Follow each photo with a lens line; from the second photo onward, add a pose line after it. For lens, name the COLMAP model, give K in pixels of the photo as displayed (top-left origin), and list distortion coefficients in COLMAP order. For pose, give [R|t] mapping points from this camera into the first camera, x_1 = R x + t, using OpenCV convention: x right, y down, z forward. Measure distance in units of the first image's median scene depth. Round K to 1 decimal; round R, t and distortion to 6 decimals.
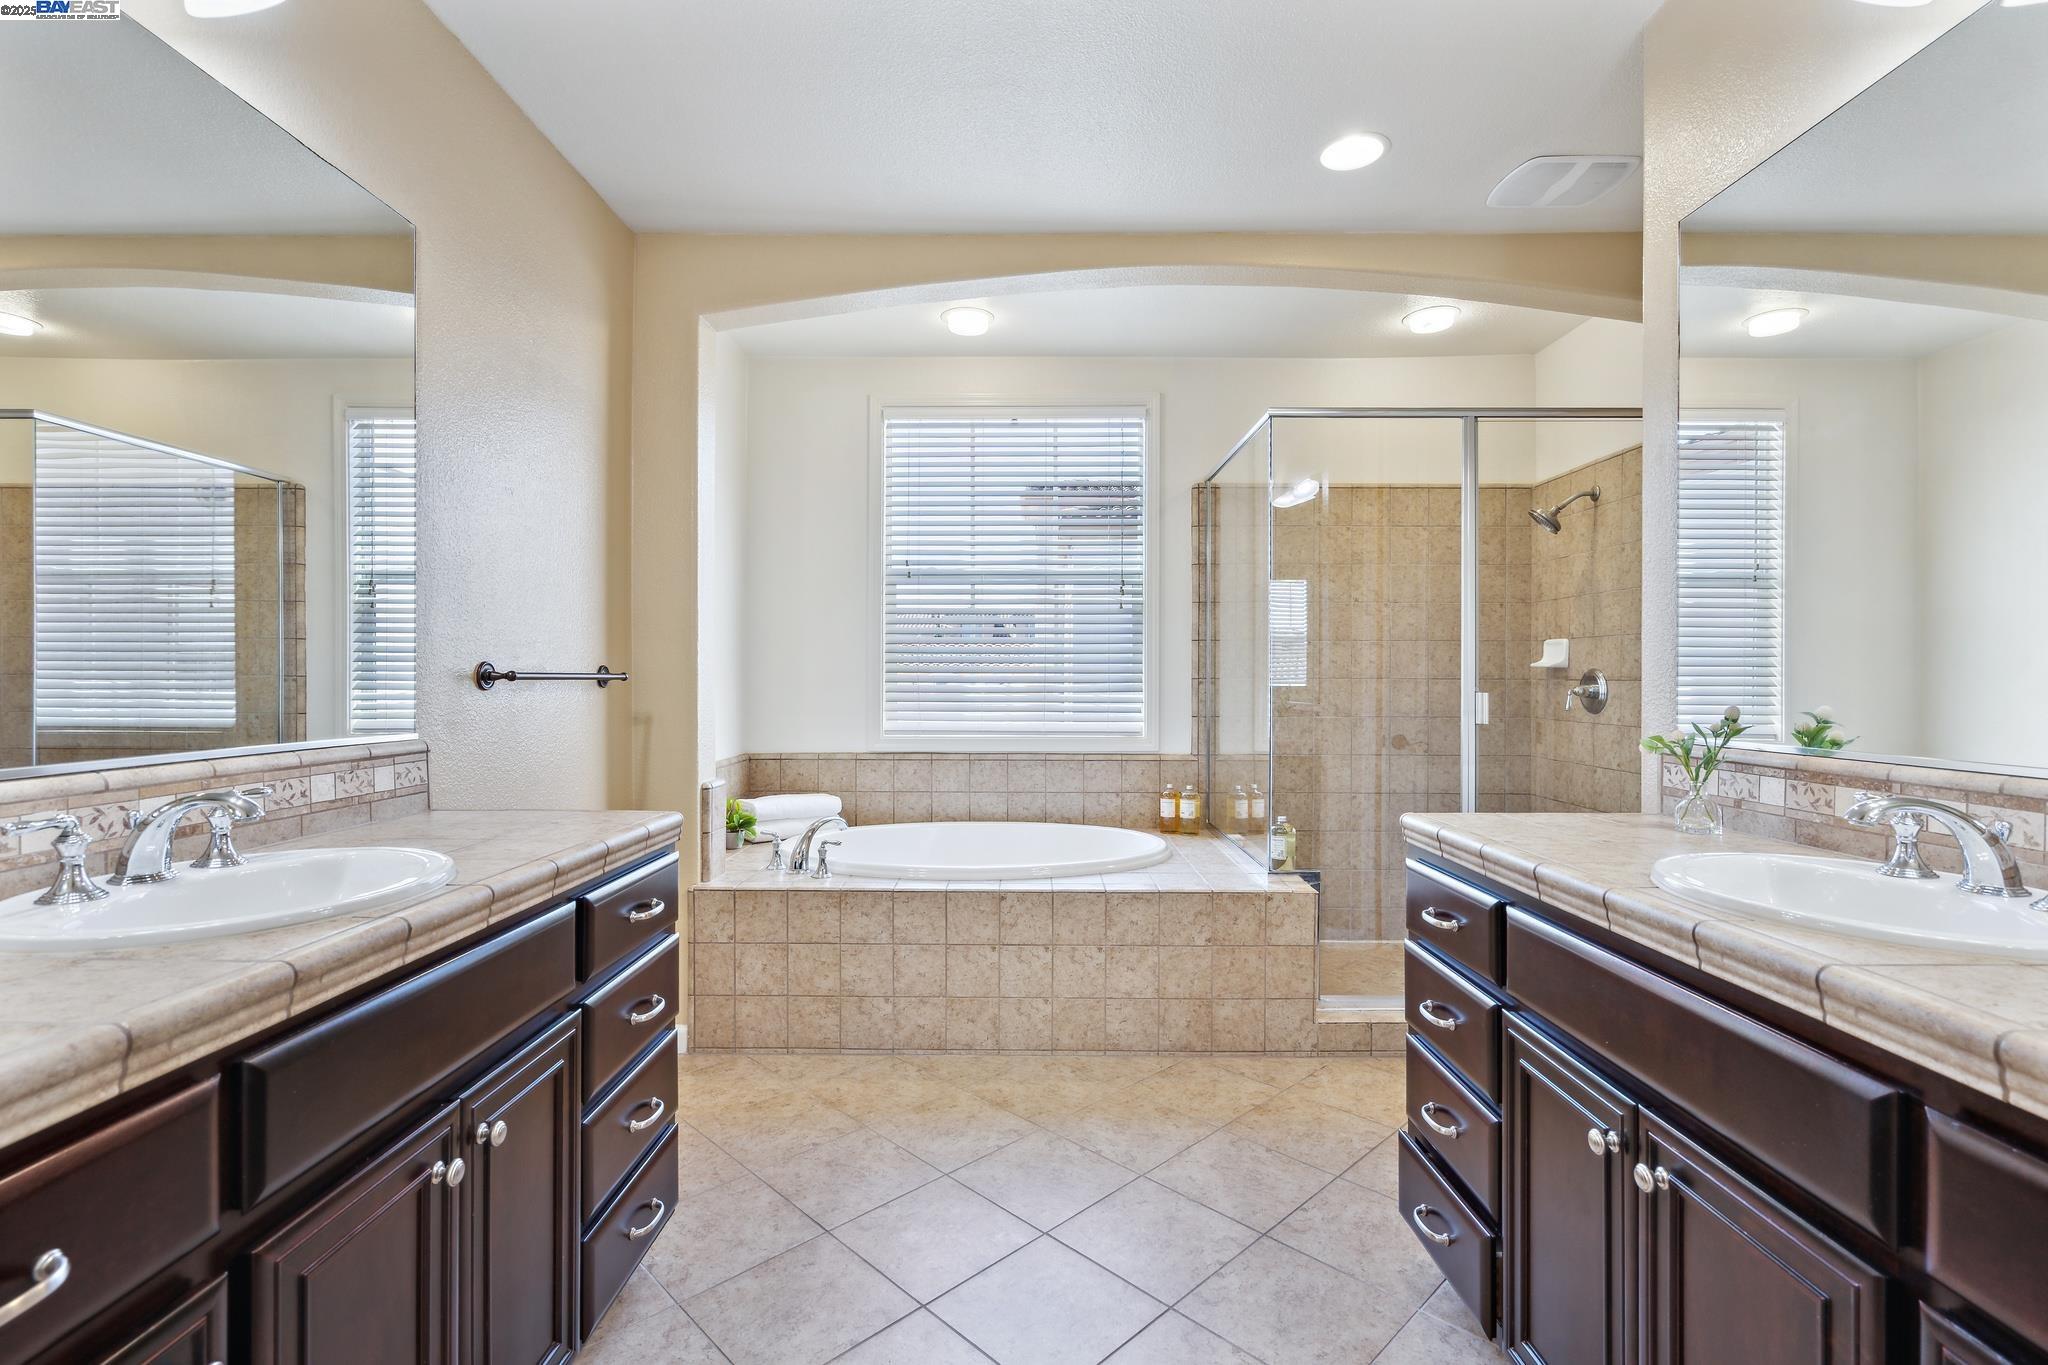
lens RADIAL K [[922.7, 0, 1023.5], [0, 922.7, 677.1], [0, 0, 1]] dist [0.000215, -0.000097]
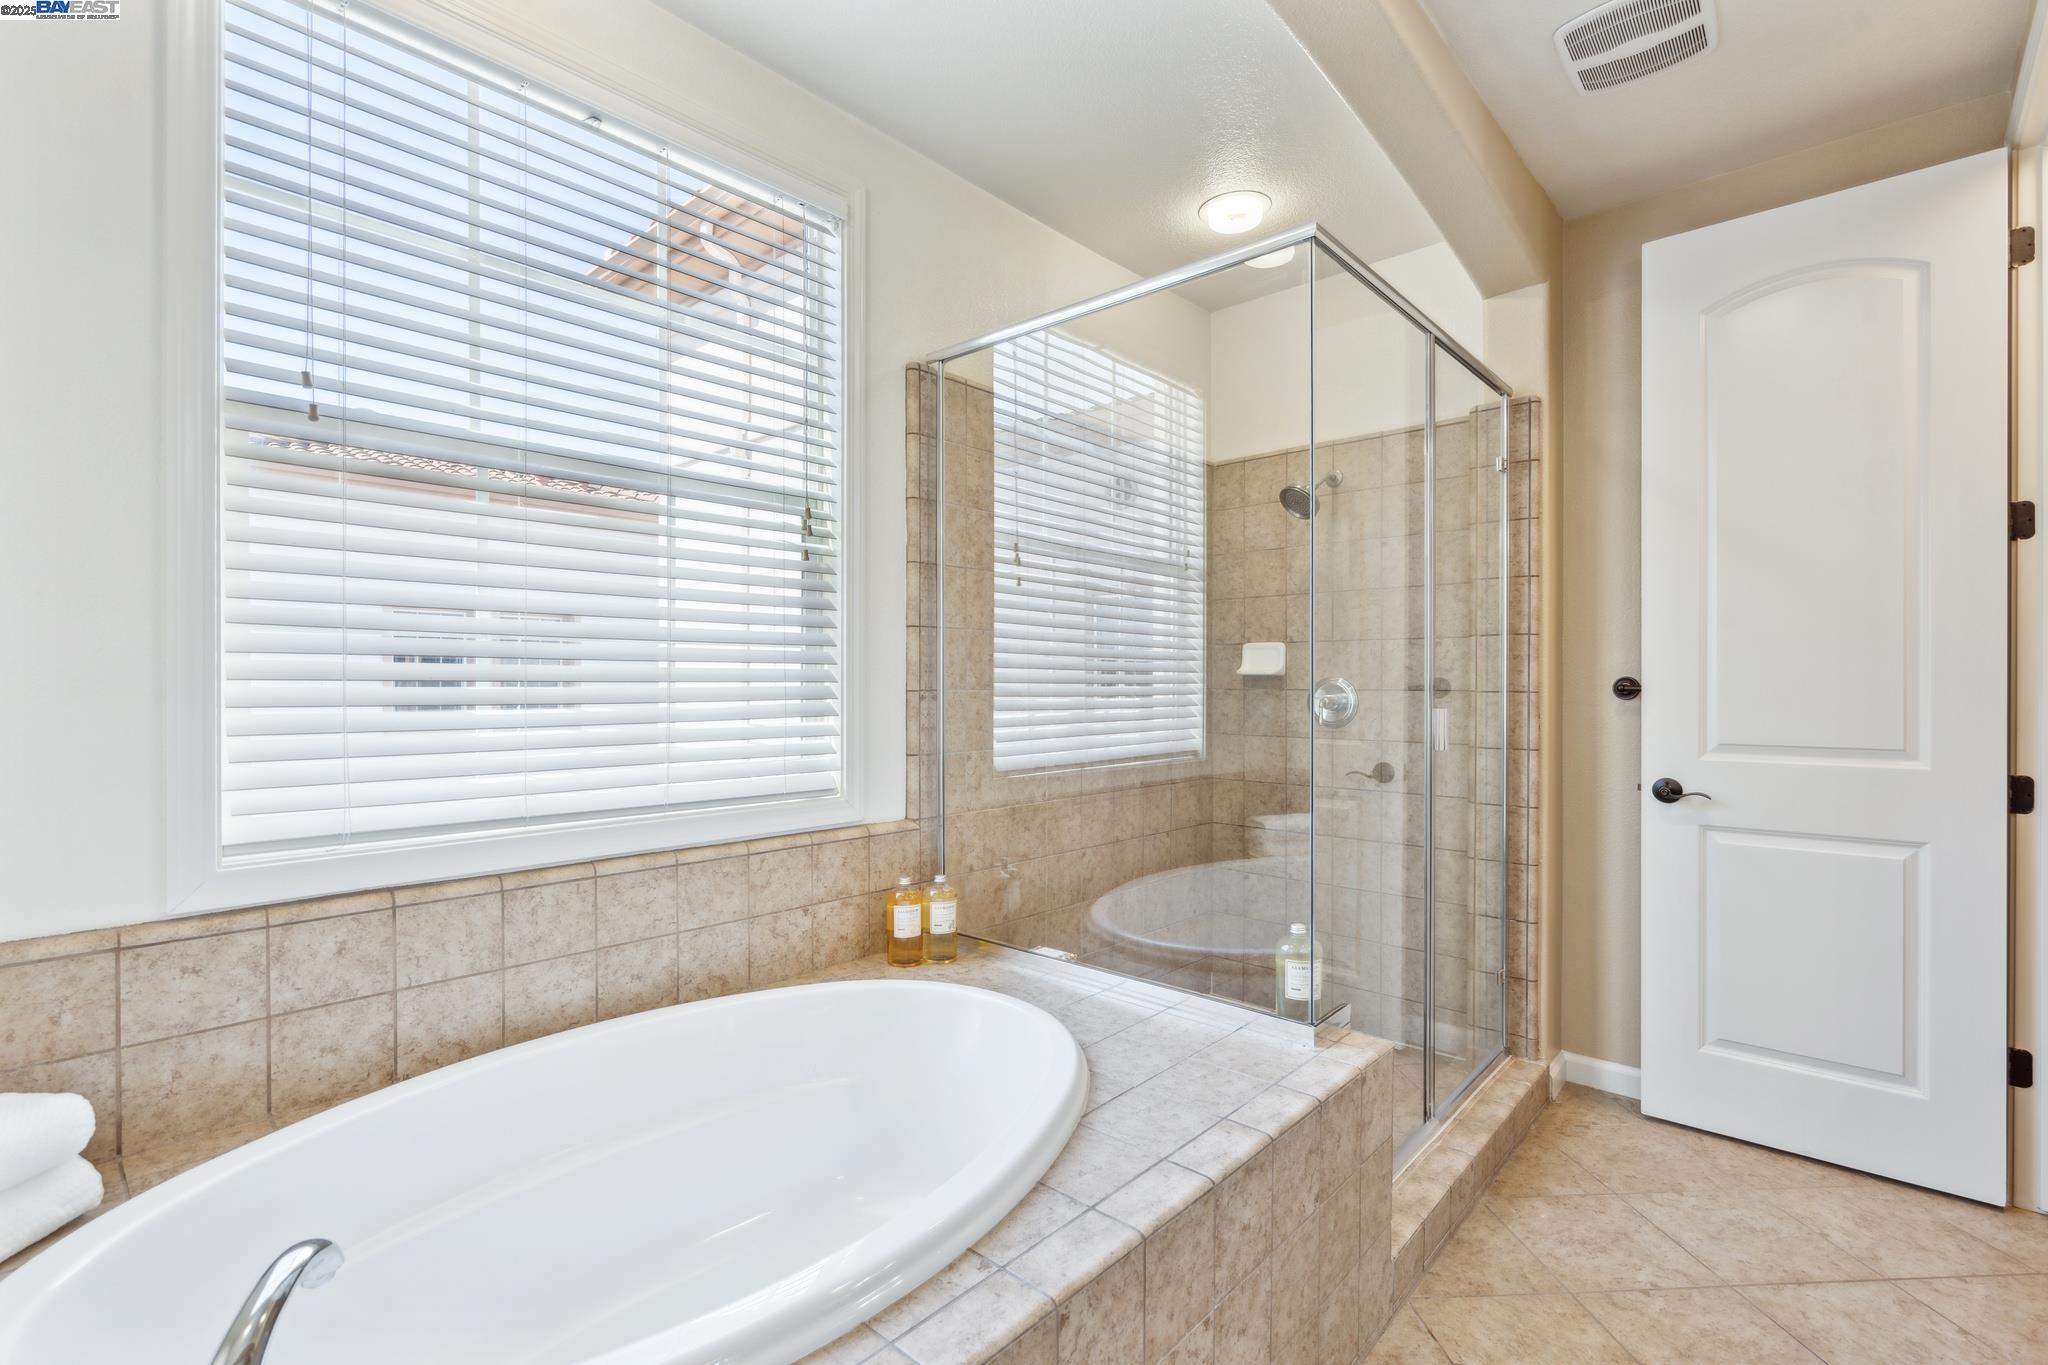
lens RADIAL K [[922.7, 0, 1023.9], [0, 922.7, 684.0], [0, 0, 1]] dist [0.000215, -0.000097]
pose [[0.669407, 0.000412, 0.742895, -0.208614], [0.002166, 0.999995, -0.002506, -0.001167], [-0.742892, 0.003286, 0.669403, 0.550963]]
